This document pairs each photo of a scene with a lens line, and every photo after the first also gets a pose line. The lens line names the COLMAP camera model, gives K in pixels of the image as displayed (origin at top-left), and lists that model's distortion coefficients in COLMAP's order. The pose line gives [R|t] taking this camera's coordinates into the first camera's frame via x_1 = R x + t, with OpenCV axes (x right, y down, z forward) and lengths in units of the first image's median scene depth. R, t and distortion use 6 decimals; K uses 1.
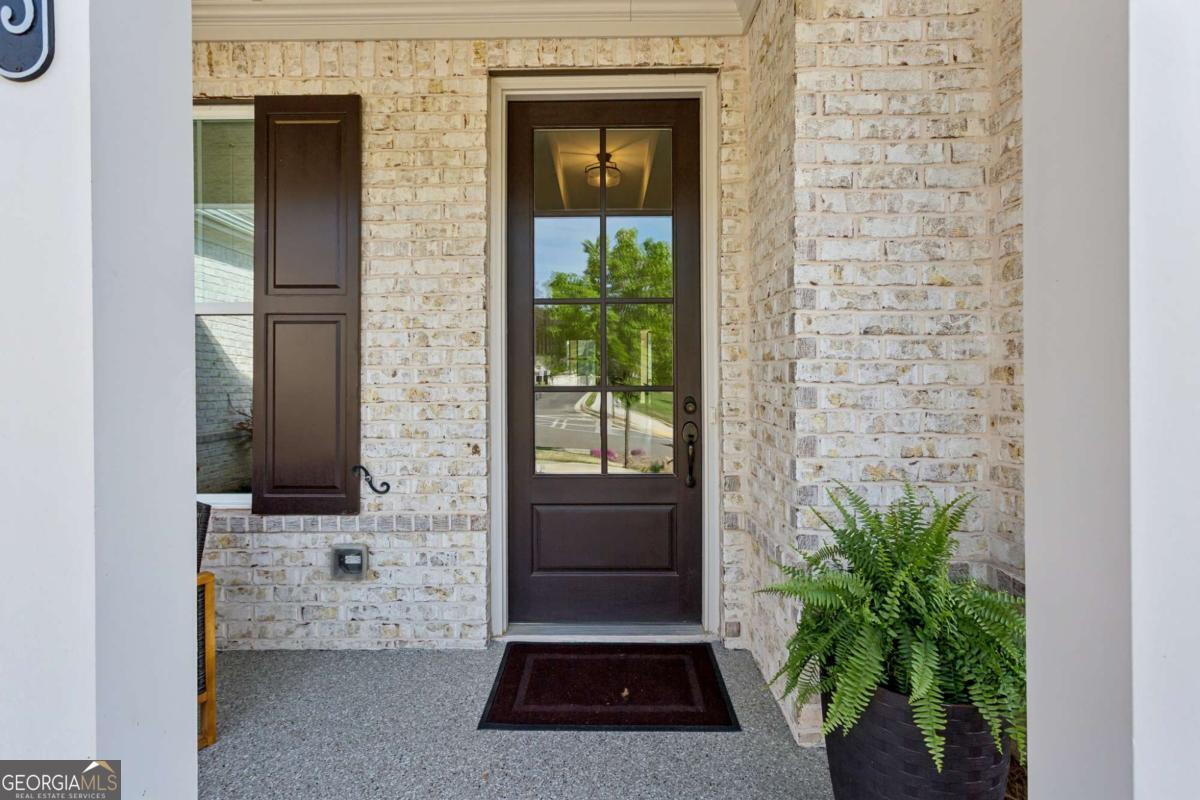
lens RADIAL K [[576.2, 0, 587.1], [0, 576.2, 357.8], [0, 0, 1]] dist [-0.005792, 0.005411]
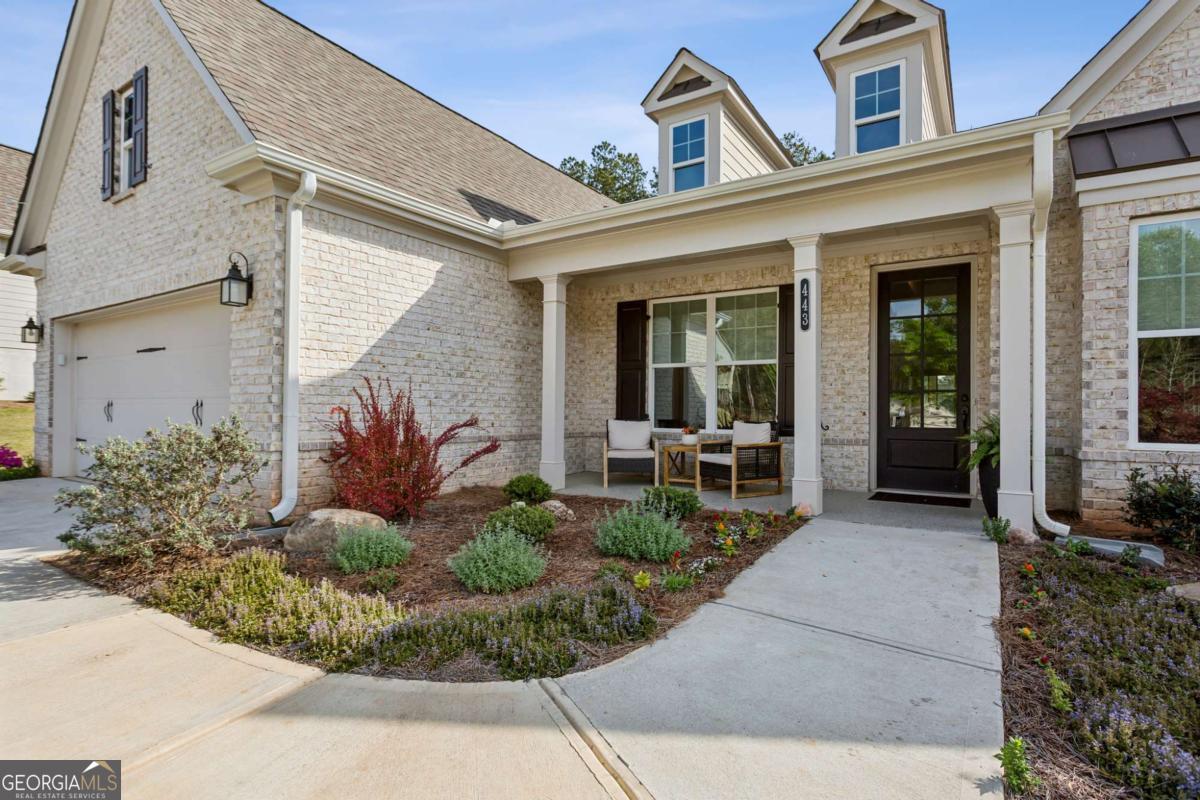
lens RADIAL K [[603.7, 0, 591.0], [0, 603.7, 399.4], [0, 0, 1]] dist [-0.010891, 0.002436]
pose [[0.844899, 0.005578, -0.534896, 0.213660], [-0.010926, 0.999917, -0.006831, 0.125902], [0.534814, 0.011616, 0.844890, -1.919905]]
